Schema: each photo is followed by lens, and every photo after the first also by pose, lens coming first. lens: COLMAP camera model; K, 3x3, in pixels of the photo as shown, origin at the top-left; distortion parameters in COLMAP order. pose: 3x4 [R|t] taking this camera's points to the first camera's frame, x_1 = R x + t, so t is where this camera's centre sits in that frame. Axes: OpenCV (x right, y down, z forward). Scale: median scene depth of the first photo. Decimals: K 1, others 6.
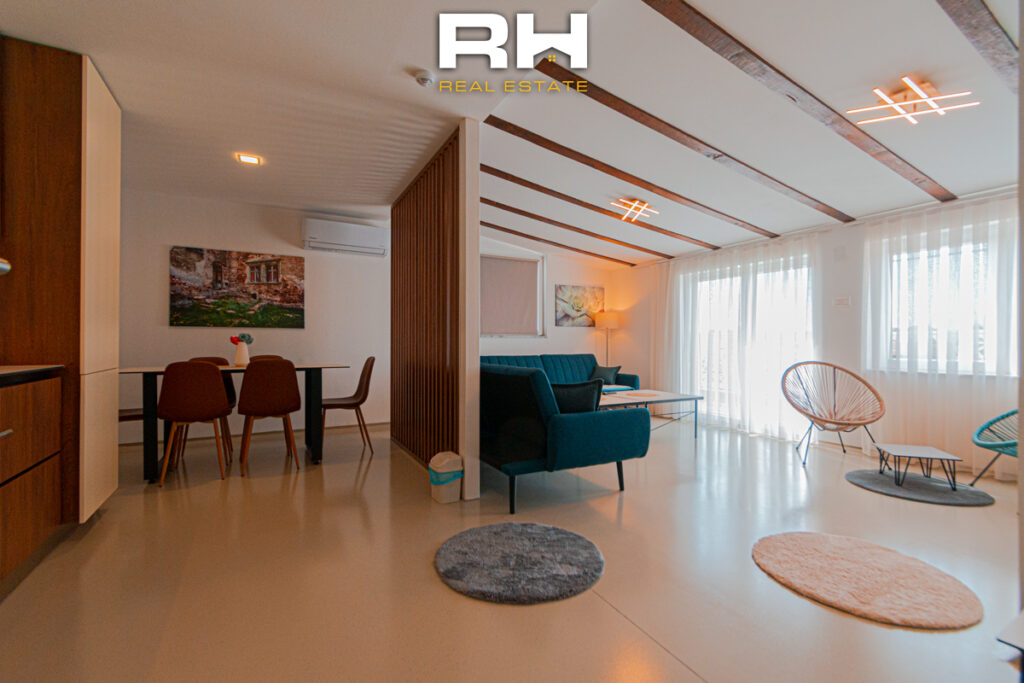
lens RADIAL K [[455.6, 0, 512.1], [0, 455.6, 343.6], [0, 0, 1]] dist [-0.000736, -0.000316]
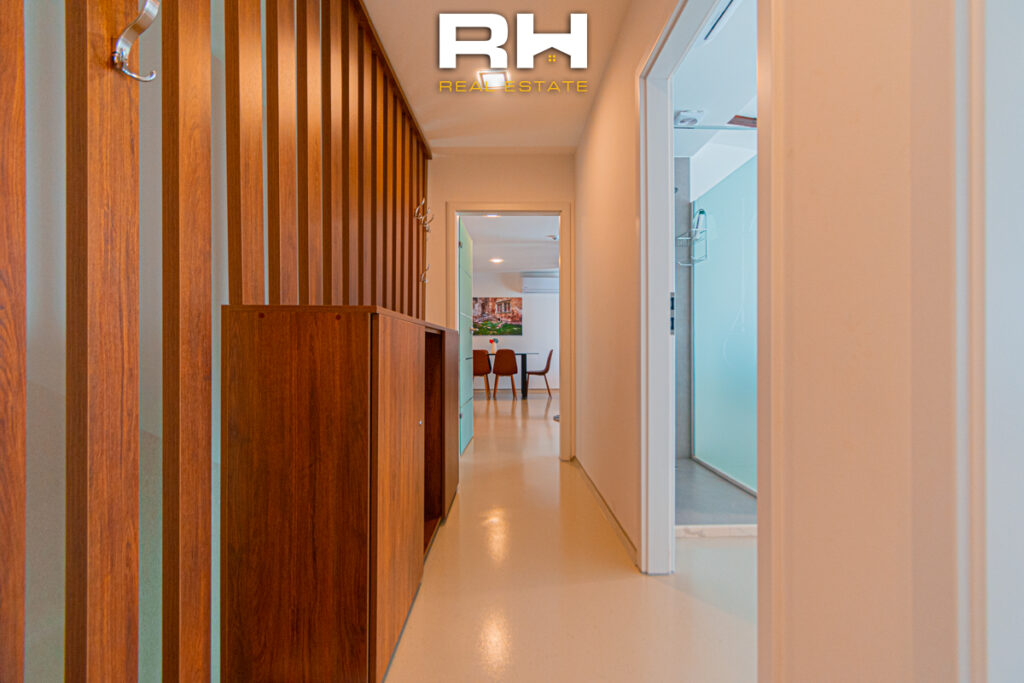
lens RADIAL K [[455.6, 0, 507.3], [0, 455.6, 345.2], [0, 0, 1]] dist [-0.000736, -0.000316]
pose [[0.877879, -0.004674, -0.478860, 0.430893], [0.001797, 0.999977, -0.006466, 0.021587], [0.478880, 0.004816, 0.877867, -0.752353]]
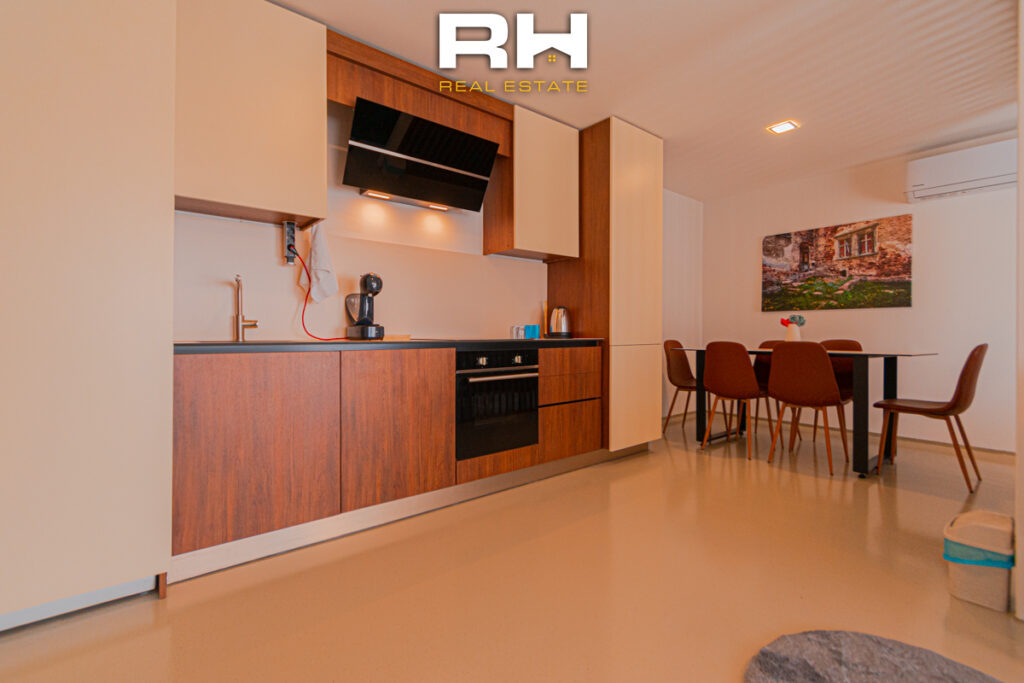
lens RADIAL K [[455.6, 0, 521.6], [0, 455.6, 336.8], [0, 0, 1]] dist [-0.000736, -0.000316]
pose [[0.184436, 0.002633, -0.982841, 0.192996], [-0.004232, 0.999989, 0.001885, 0.020354], [0.982835, 0.003812, 0.184445, 0.236739]]
